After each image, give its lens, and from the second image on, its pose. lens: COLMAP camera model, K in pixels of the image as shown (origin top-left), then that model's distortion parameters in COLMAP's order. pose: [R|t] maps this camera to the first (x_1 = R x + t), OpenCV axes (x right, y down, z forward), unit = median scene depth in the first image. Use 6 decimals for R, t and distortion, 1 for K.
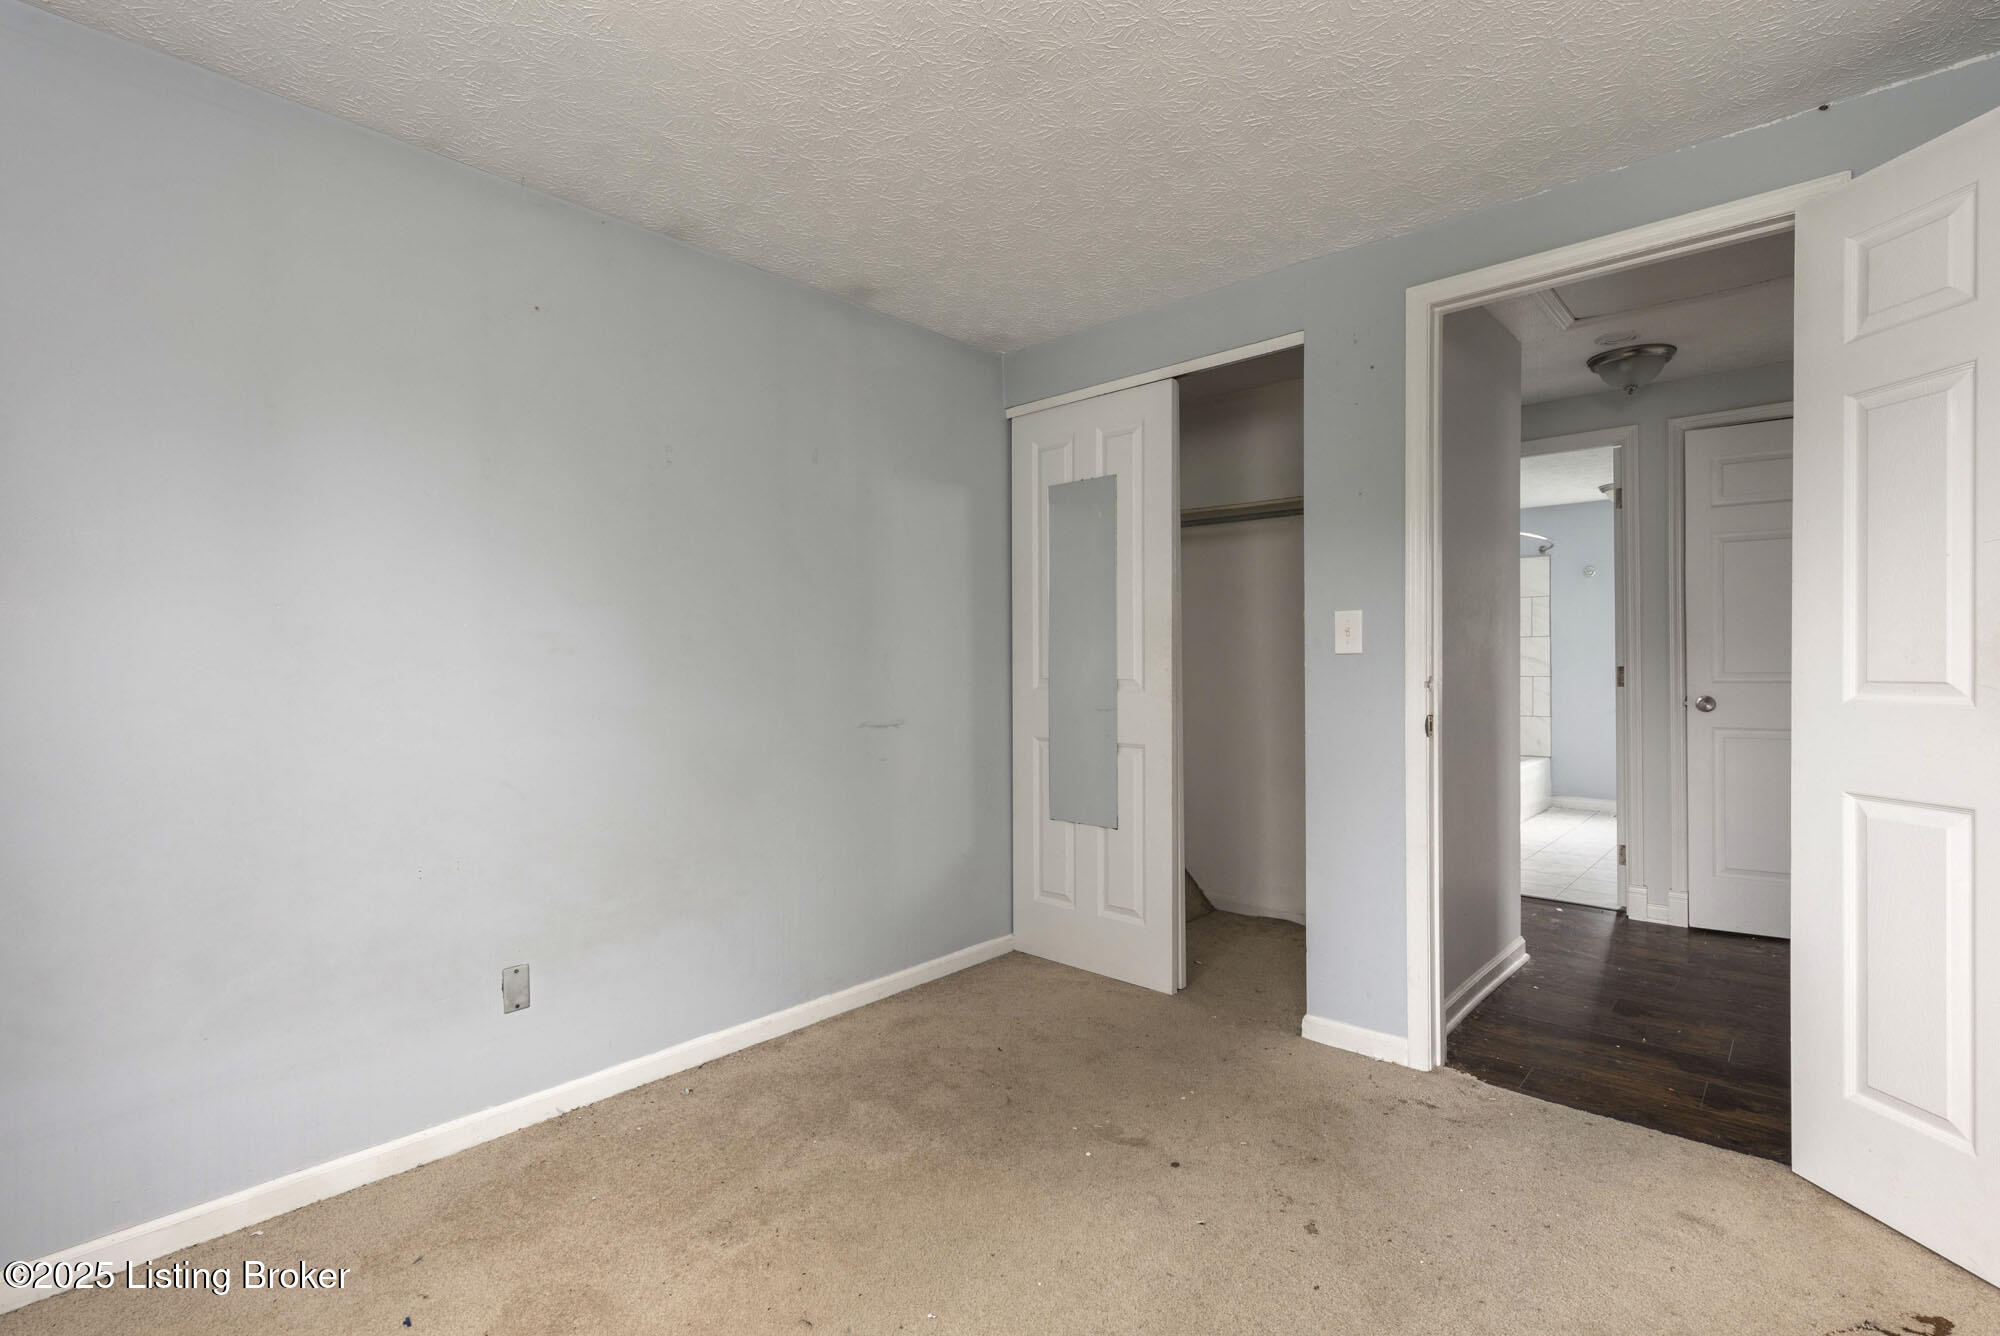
lens RADIAL K [[921.1, 0, 1003.1], [0, 921.1, 669.3], [0, 0, 1]] dist [0.011538, -0.002367]
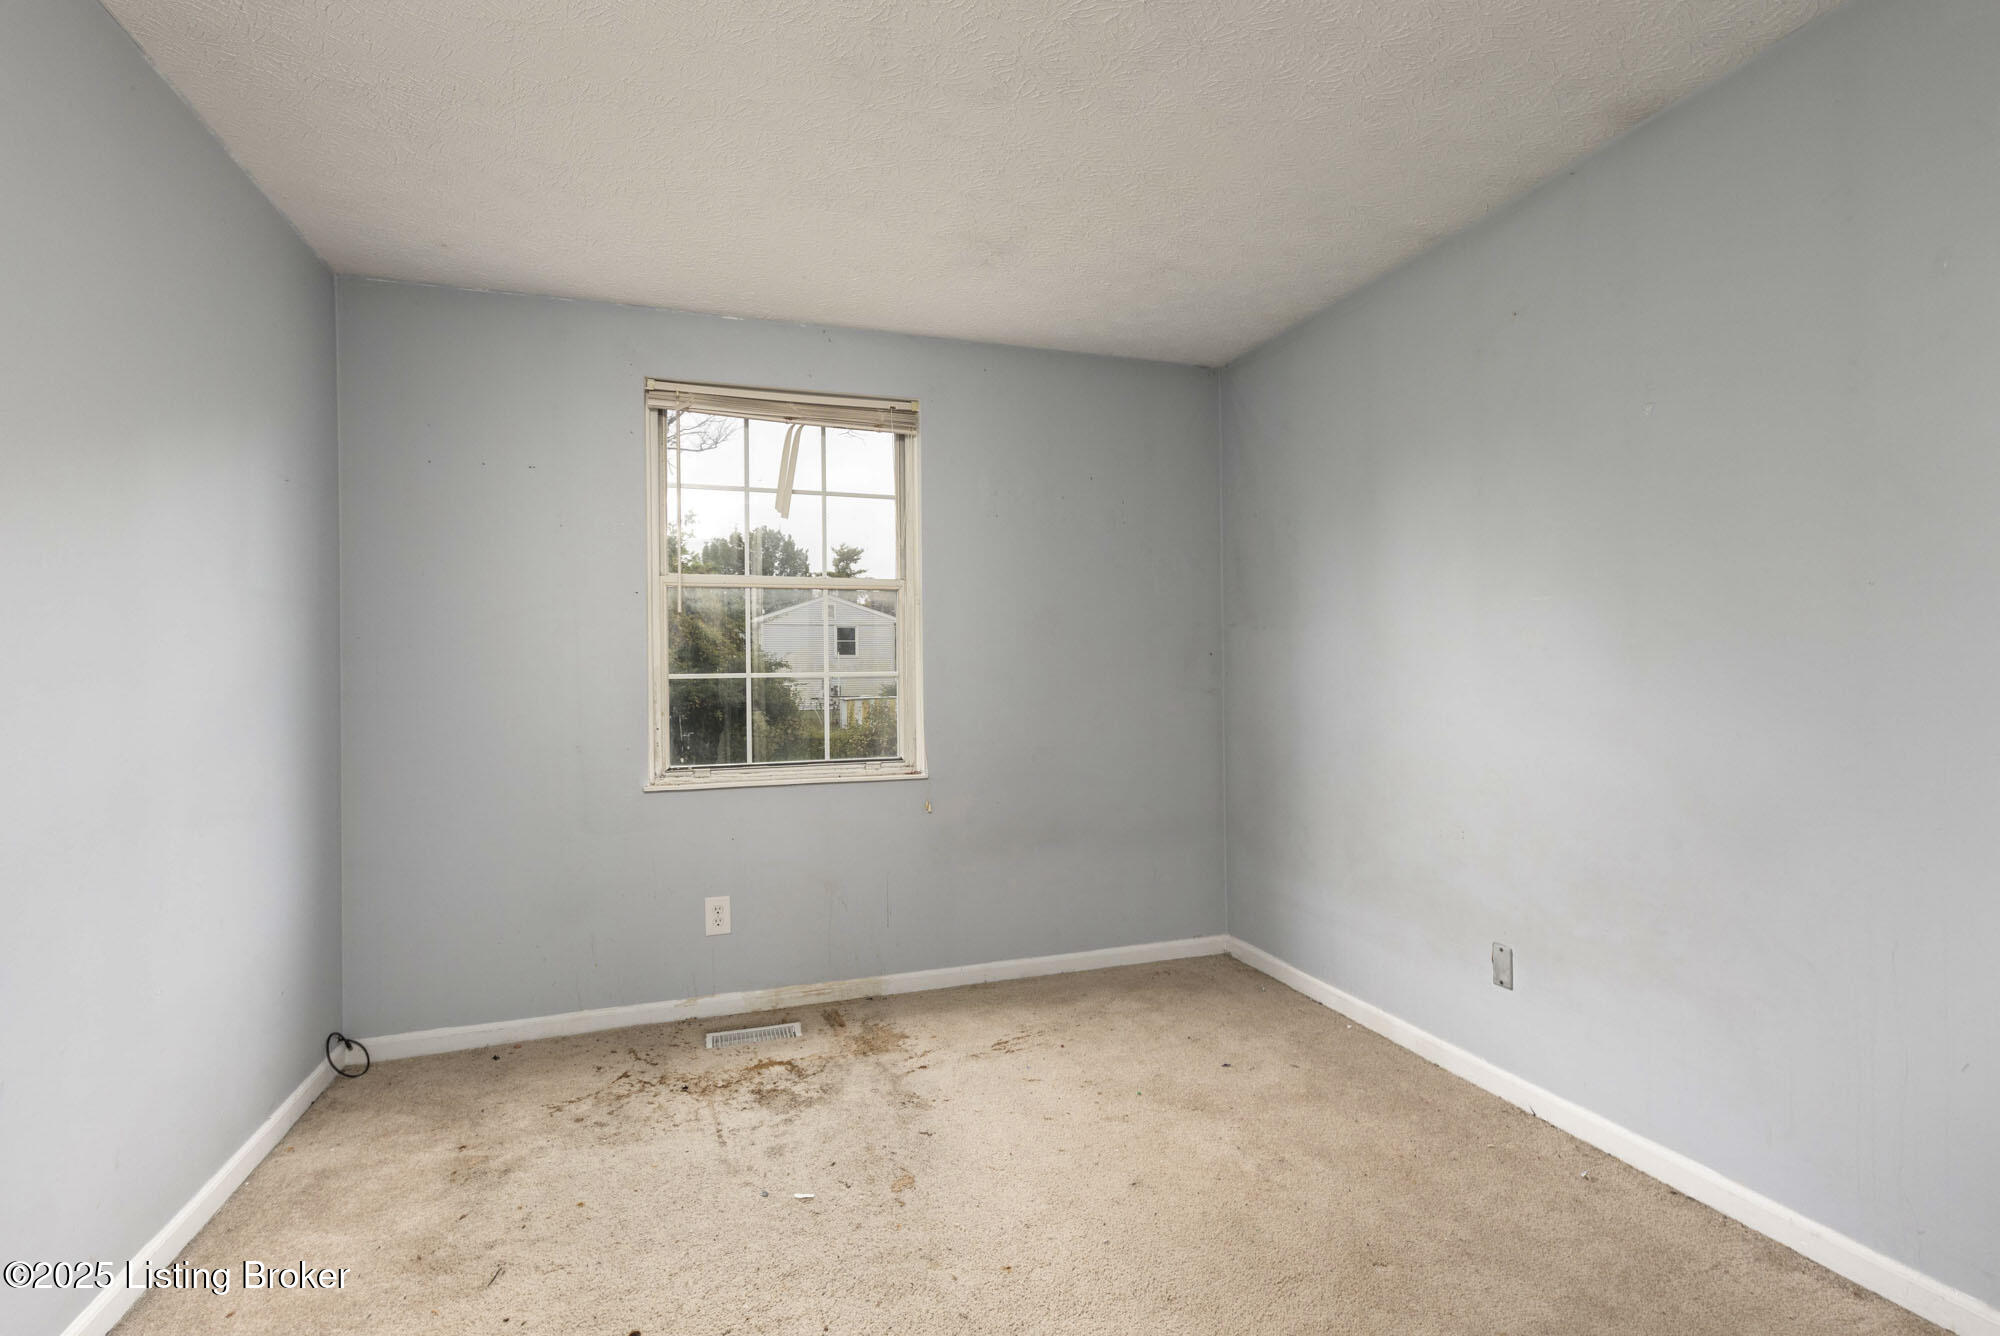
lens RADIAL K [[921.1, 0, 1003.0], [0, 921.1, 668.6], [0, 0, 1]] dist [0.011538, -0.002367]
pose [[-0.489399, 0.006328, -0.872037, 0.681566], [0.010831, 0.999941, 0.001177, -0.007026], [0.871993, -0.008869, -0.489439, 1.012736]]
